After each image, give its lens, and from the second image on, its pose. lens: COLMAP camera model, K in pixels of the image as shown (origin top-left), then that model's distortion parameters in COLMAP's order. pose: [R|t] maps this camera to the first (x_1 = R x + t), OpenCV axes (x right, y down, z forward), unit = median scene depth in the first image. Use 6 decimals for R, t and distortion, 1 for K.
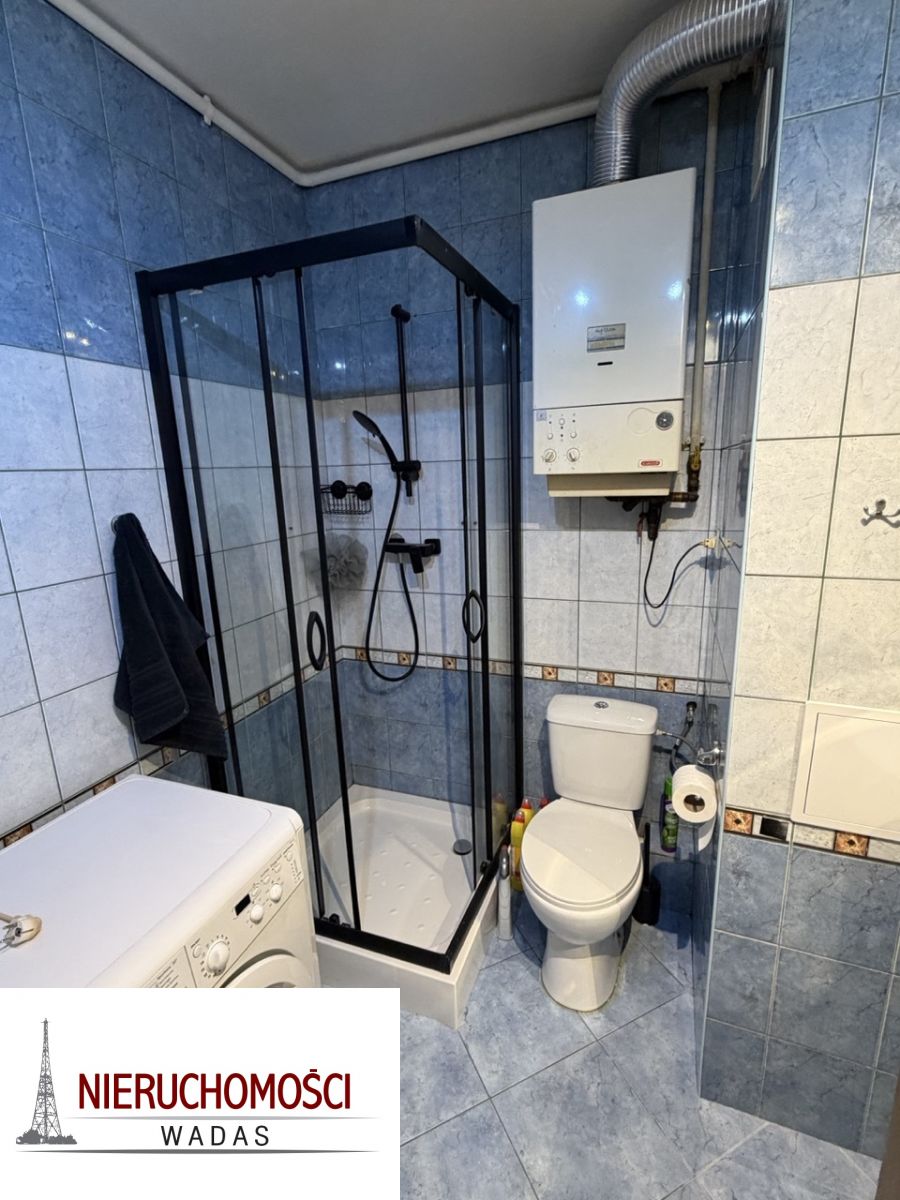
lens RADIAL K [[557.2, 0, 450.0], [0, 557.2, 600.0], [0, 0, 1]] dist [-0.001669, 0.000064]
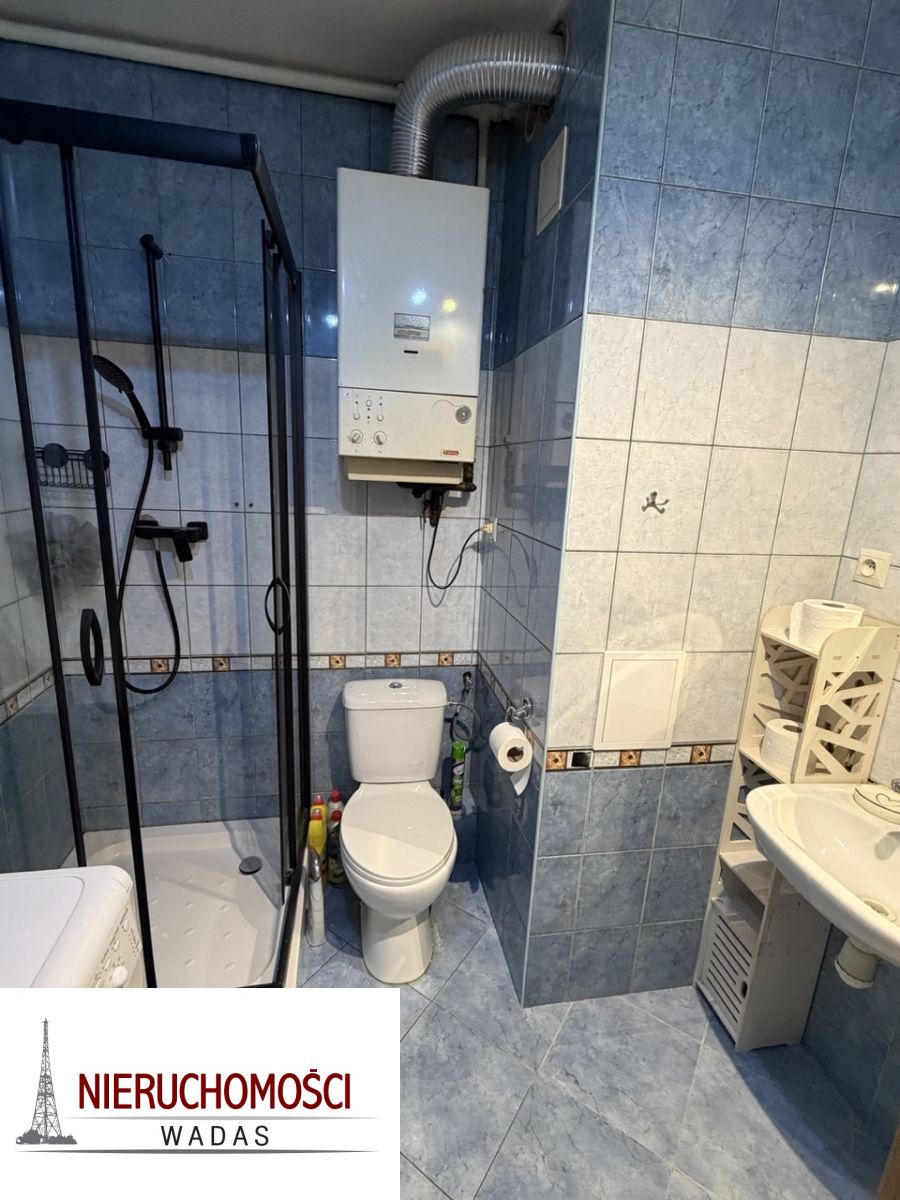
lens RADIAL K [[557.2, 0, 450.0], [0, 557.2, 600.0], [0, 0, 1]] dist [-0.001669, 0.000064]
pose [[0.846501, -0.052837, 0.529759, -0.182623], [0.048660, 0.998577, 0.021842, 0.012490], [-0.530159, 0.007289, 0.847867, 0.071089]]
